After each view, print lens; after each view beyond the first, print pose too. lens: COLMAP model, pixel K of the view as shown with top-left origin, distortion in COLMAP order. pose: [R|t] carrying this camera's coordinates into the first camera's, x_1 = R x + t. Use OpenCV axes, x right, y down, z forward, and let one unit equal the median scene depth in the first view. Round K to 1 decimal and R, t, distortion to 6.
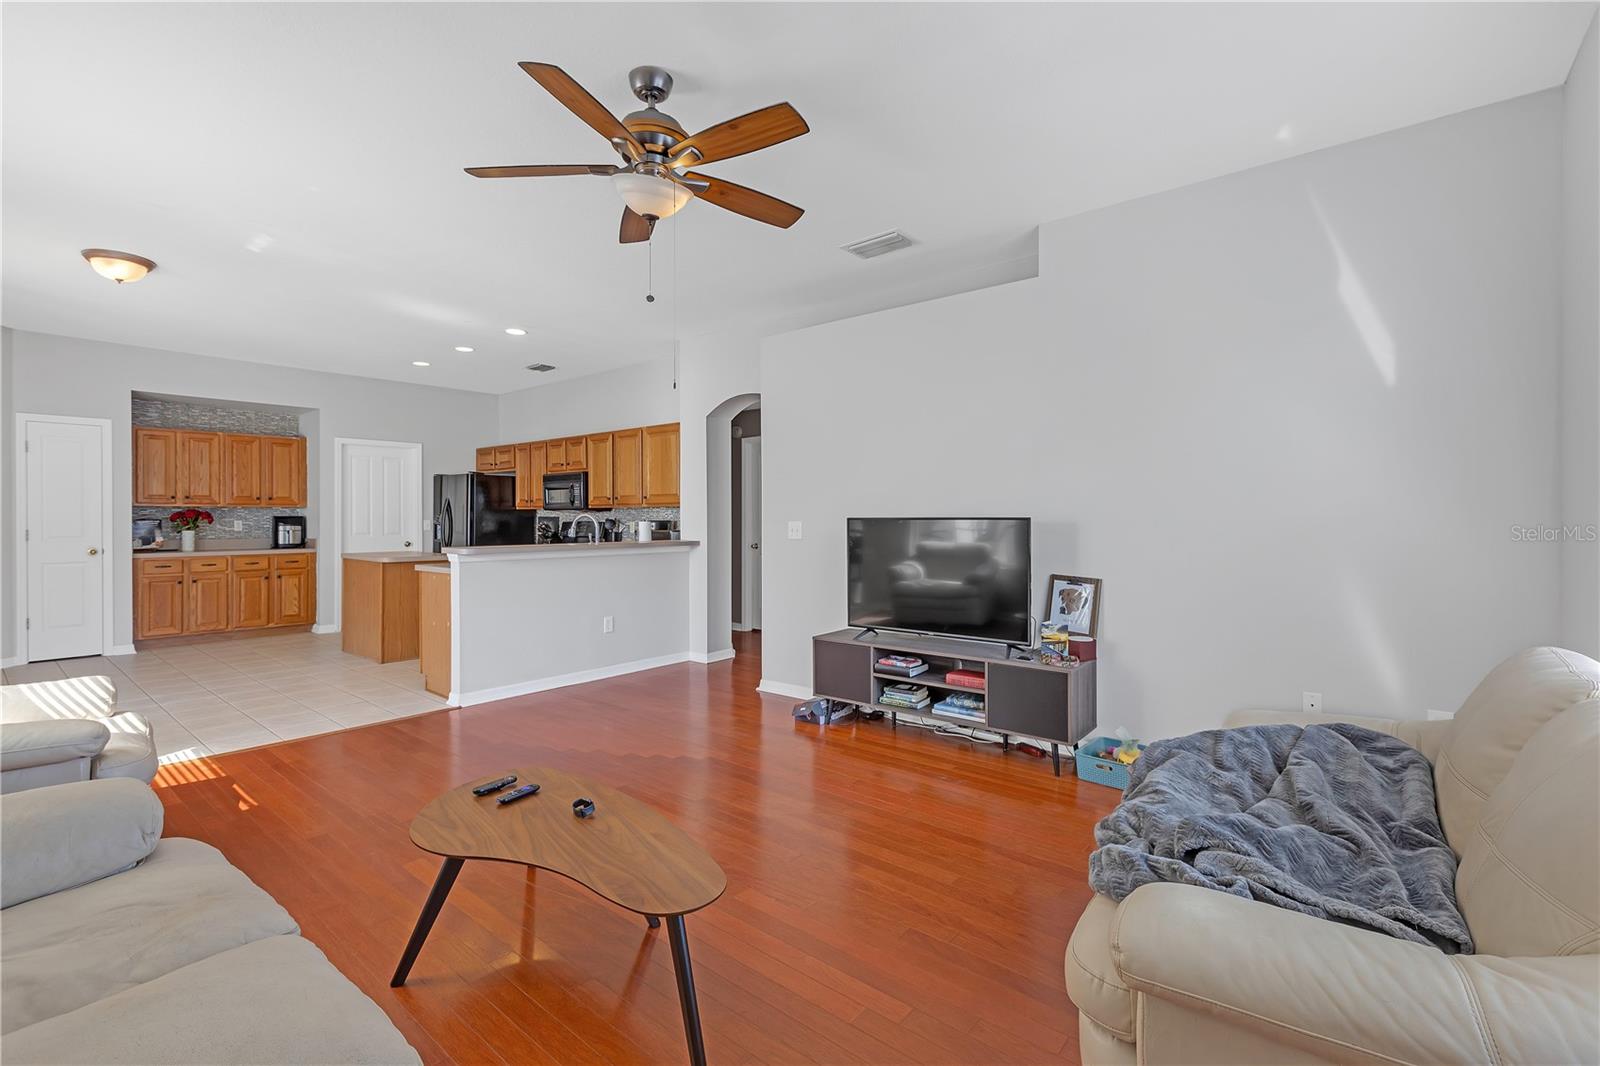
lens RADIAL K [[717.2, 0, 819.0], [0, 717.2, 523.1], [0, 0, 1]] dist [-0.003907, -0.000764]
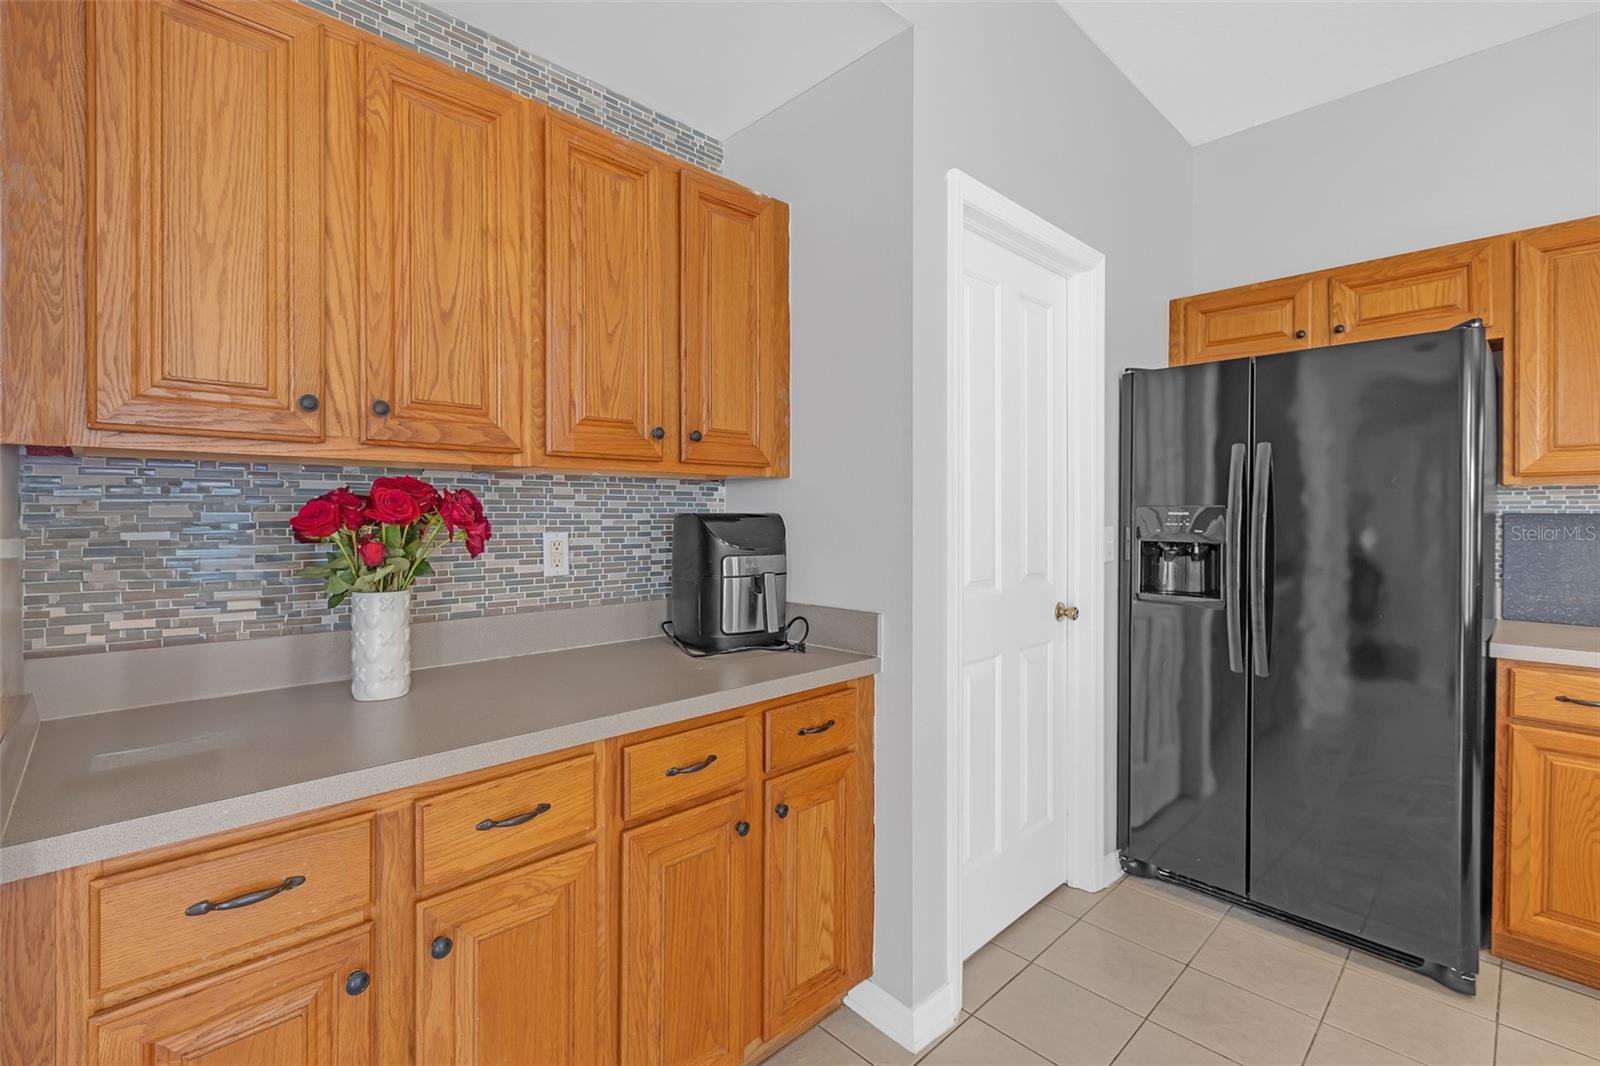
lens RADIAL K [[704.7, 0, 793.5], [0, 704.7, 521.5], [0, 0, 1]] dist [-0.000877, -0.012841]
pose [[0.992038, 0.000547, -0.125935, -0.734063], [-0.000054, 0.999992, 0.003920, -0.008541], [0.125936, -0.003882, 0.992031, 0.810553]]
